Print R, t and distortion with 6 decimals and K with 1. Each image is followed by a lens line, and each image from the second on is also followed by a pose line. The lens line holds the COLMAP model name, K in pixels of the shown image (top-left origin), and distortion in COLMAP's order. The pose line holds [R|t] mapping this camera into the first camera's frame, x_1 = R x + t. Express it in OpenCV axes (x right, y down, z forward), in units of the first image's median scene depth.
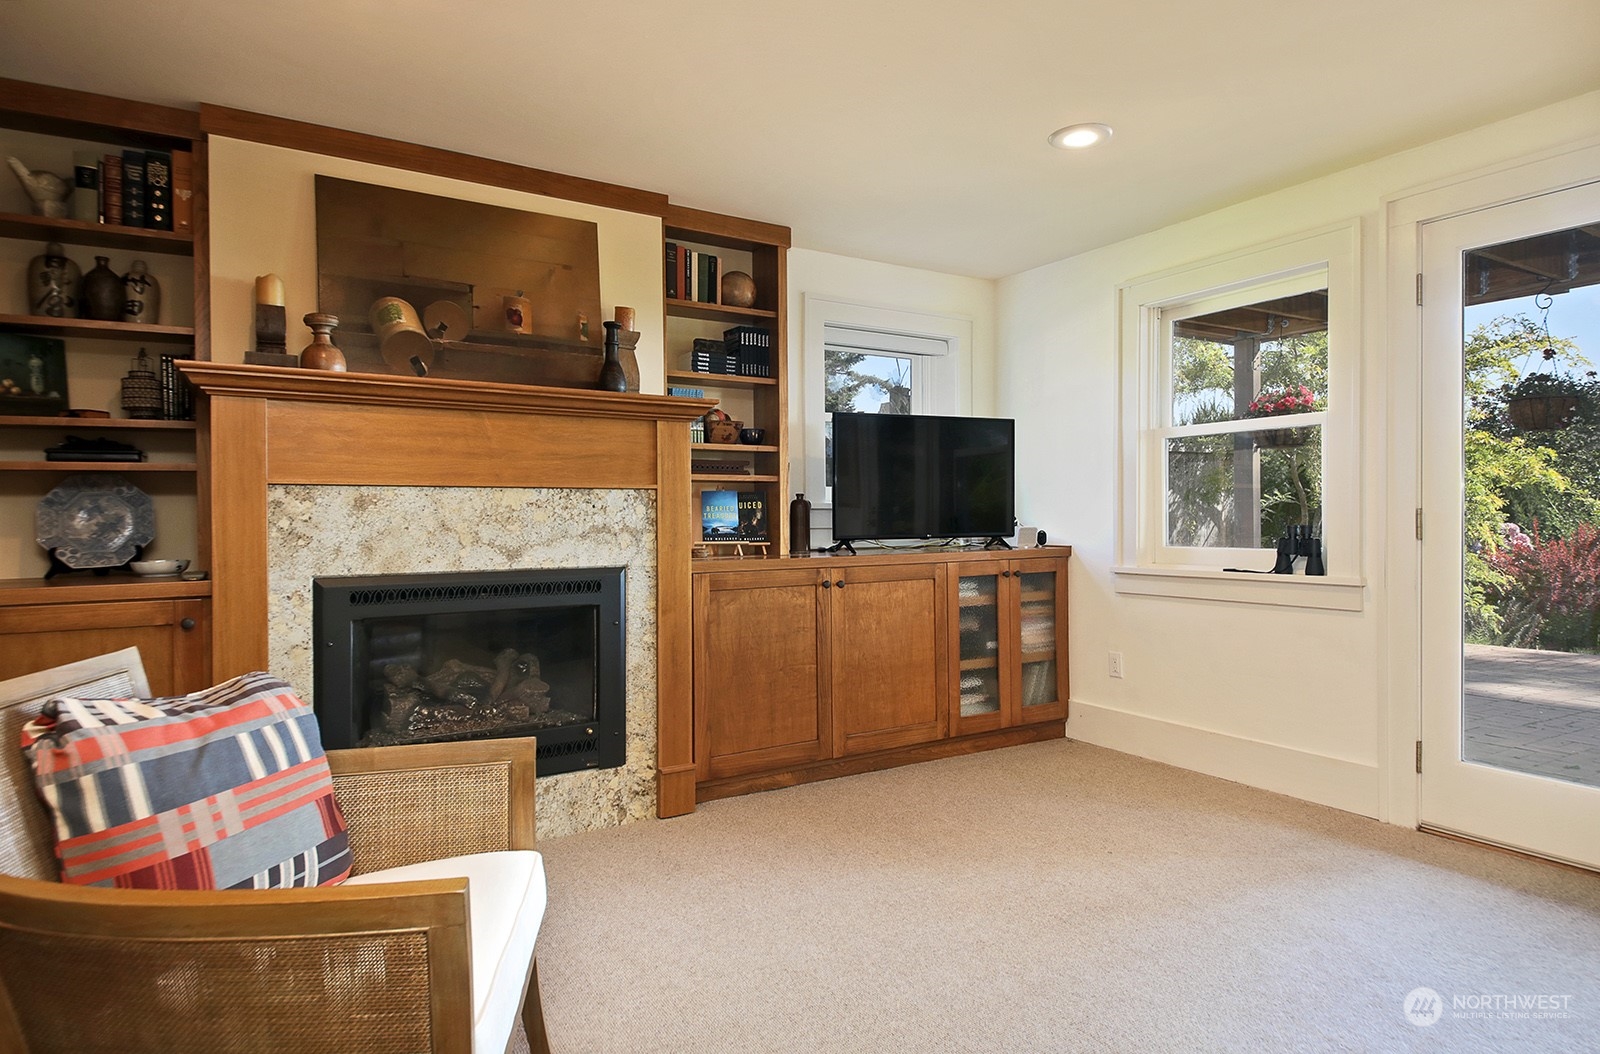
lens RADIAL K [[887.5, 0, 816.2], [0, 887.5, 519.4], [0, 0, 1]] dist [0.049665, -0.049234]
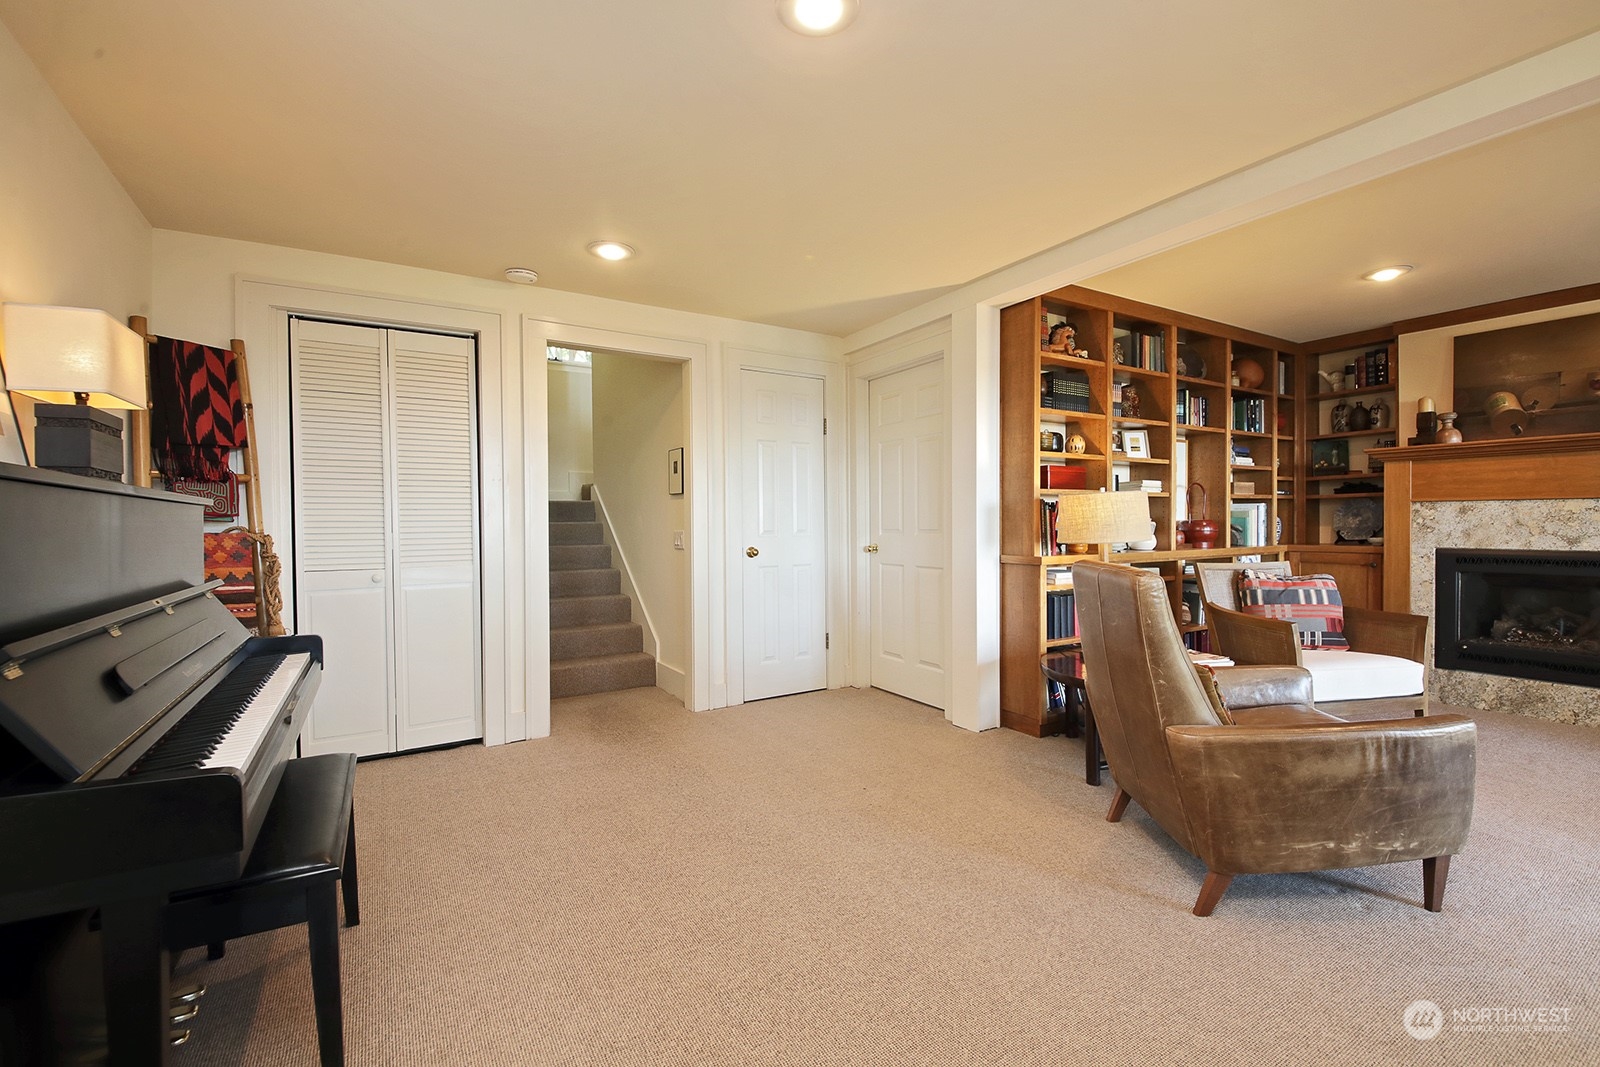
lens RADIAL K [[693.8, 0, 800.0], [0, 693.8, 533.5], [0, 0, 1]] dist [-0.000201, -0.000204]
pose [[-0.024607, 0.025196, -0.999380, 0.990552], [0.002662, 0.999680, 0.025138, -0.009387], [0.999694, -0.002041, -0.024666, -0.363409]]
